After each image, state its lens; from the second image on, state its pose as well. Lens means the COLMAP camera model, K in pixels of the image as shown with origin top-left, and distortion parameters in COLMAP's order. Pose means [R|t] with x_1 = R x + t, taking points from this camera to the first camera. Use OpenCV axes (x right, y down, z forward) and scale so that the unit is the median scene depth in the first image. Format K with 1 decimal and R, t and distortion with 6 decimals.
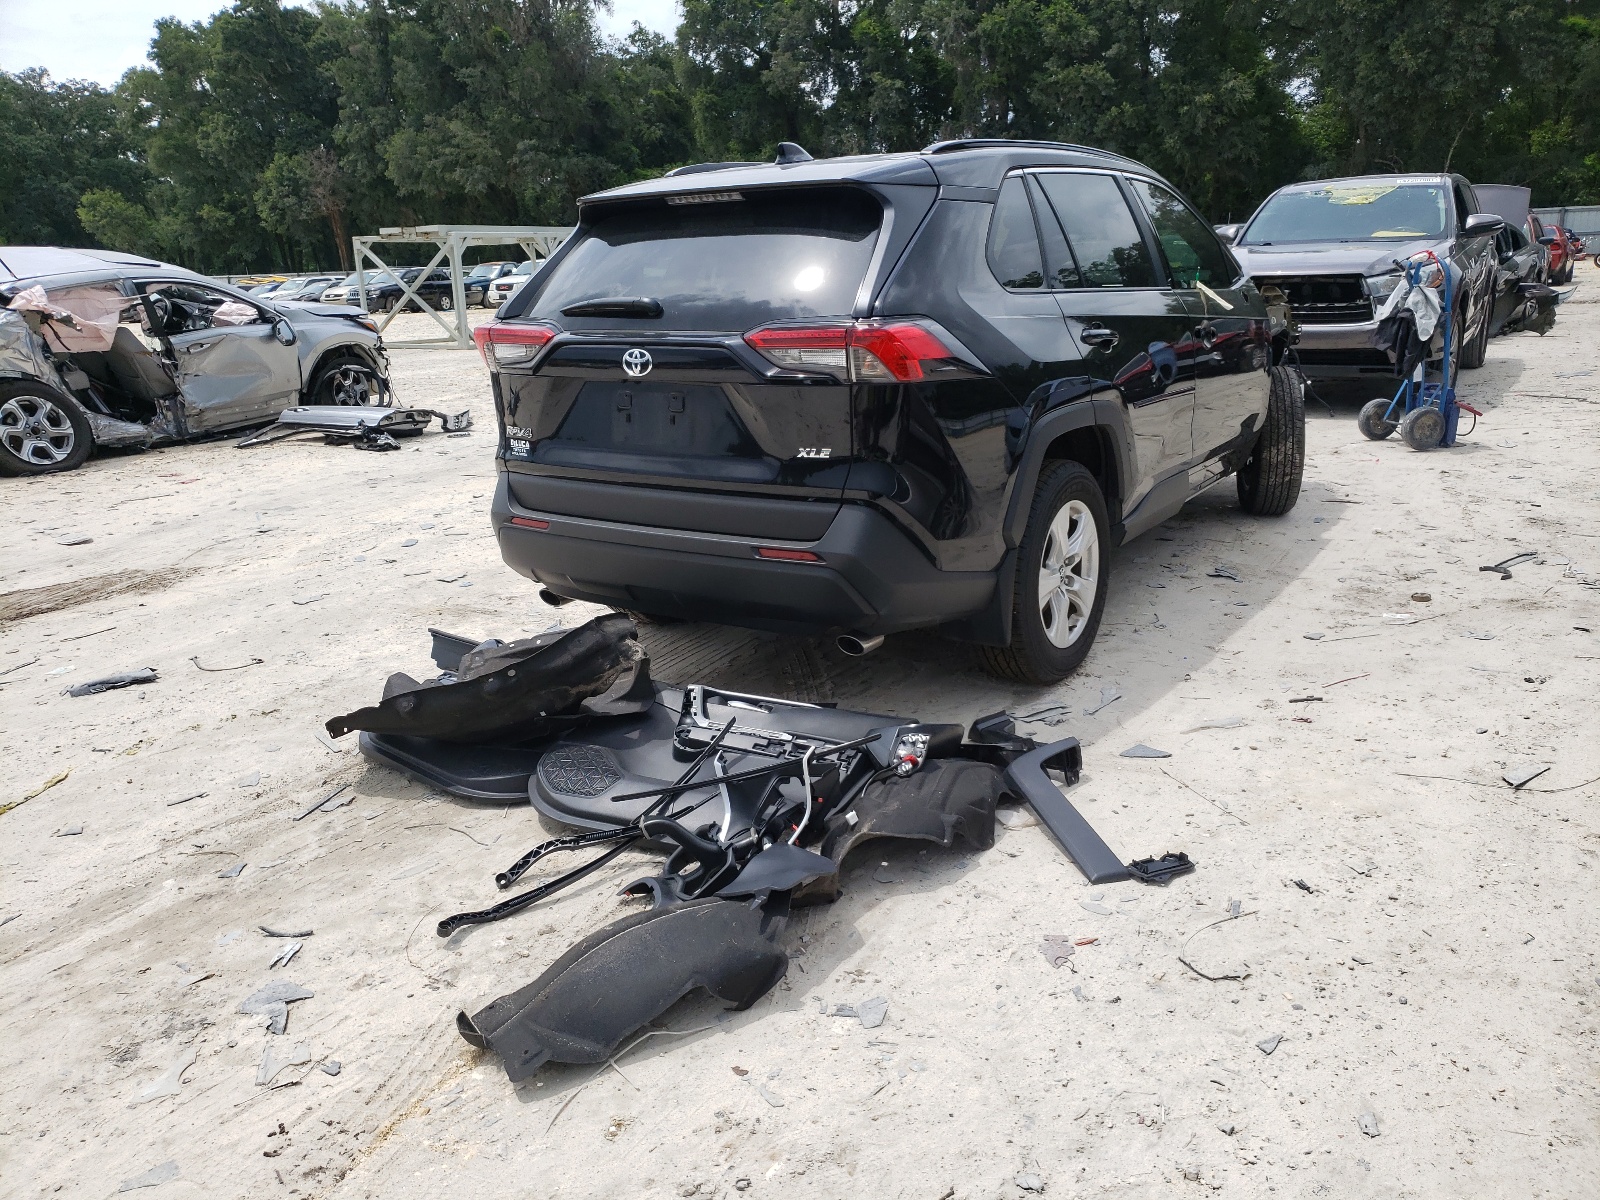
lens RADIAL K [[1227.0, 0, 789.7], [0, 1227.0, 607.8], [0, 0, 1]] dist [0.035488, -0.035378]
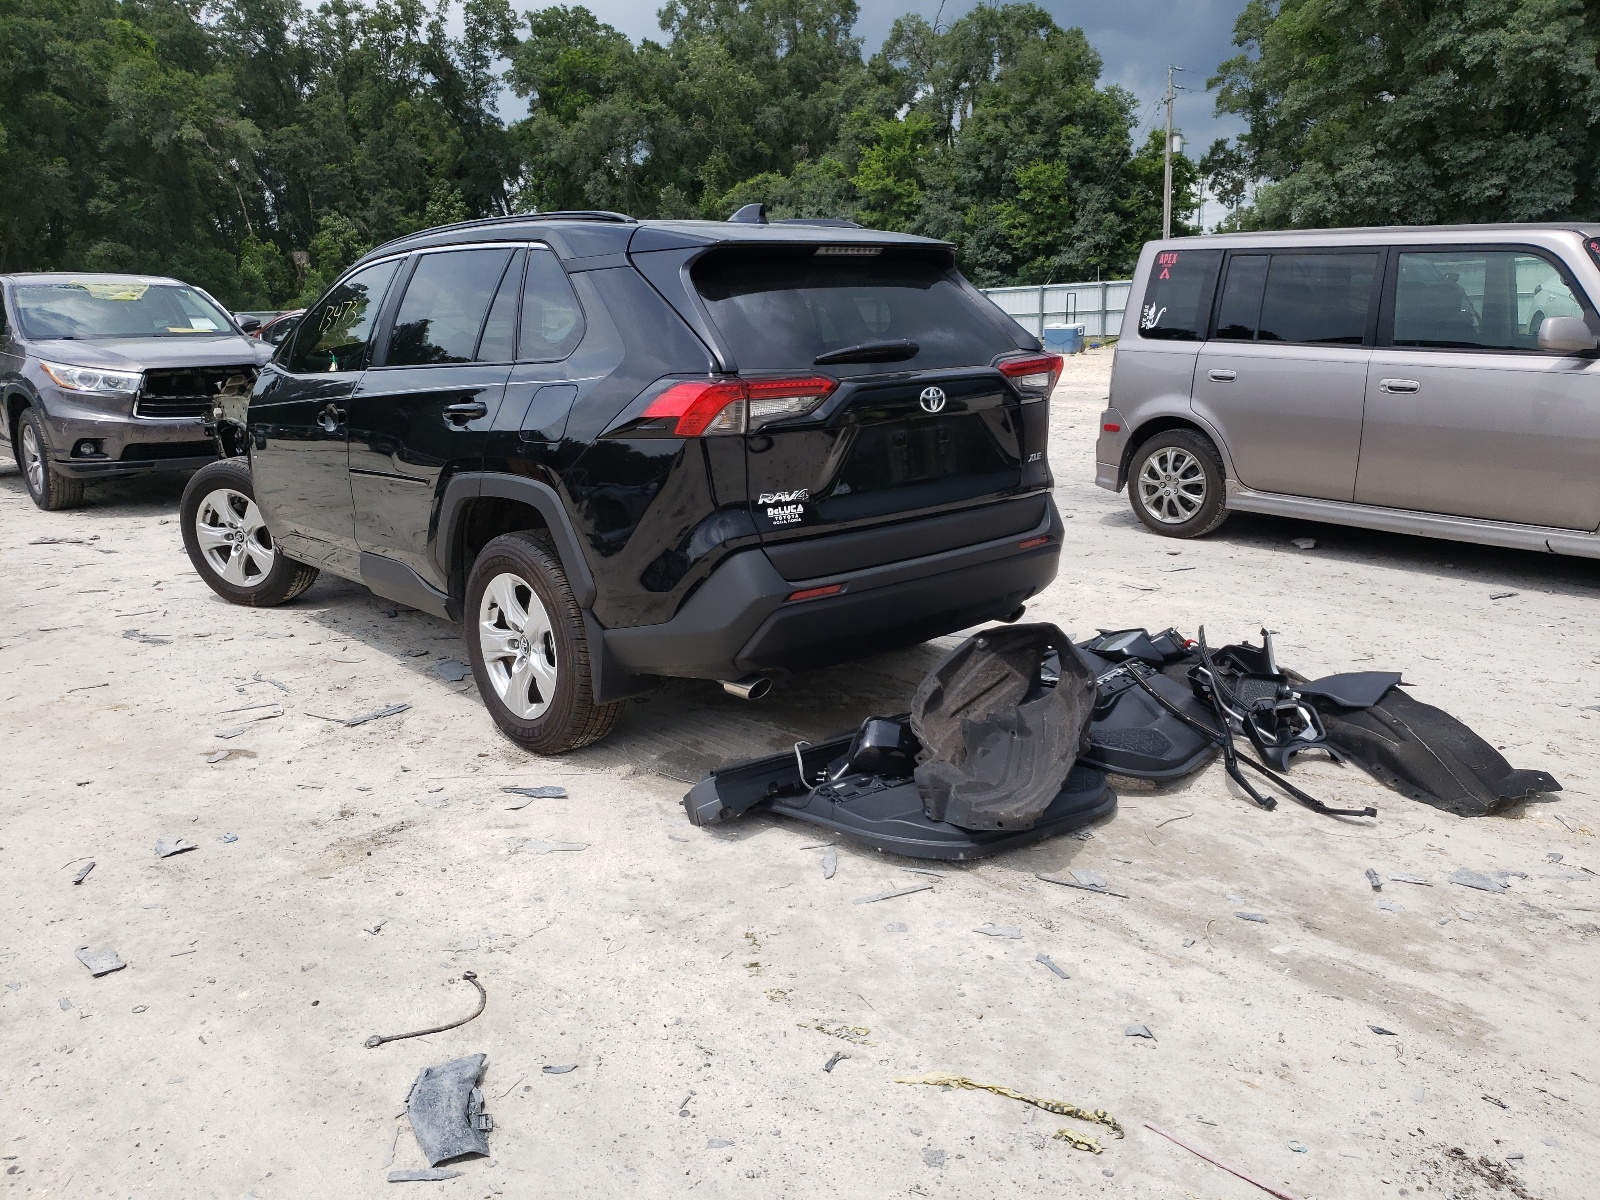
lens RADIAL K [[1227.0, 0, 789.4], [0, 1227.0, 595.5], [0, 0, 1]] dist [0.035488, -0.035378]
pose [[0.256698, -0.190818, 0.947467, -1.219028], [0.286639, 0.951242, 0.113919, -0.200865], [-0.923008, 0.242338, 0.298878, 0.866433]]
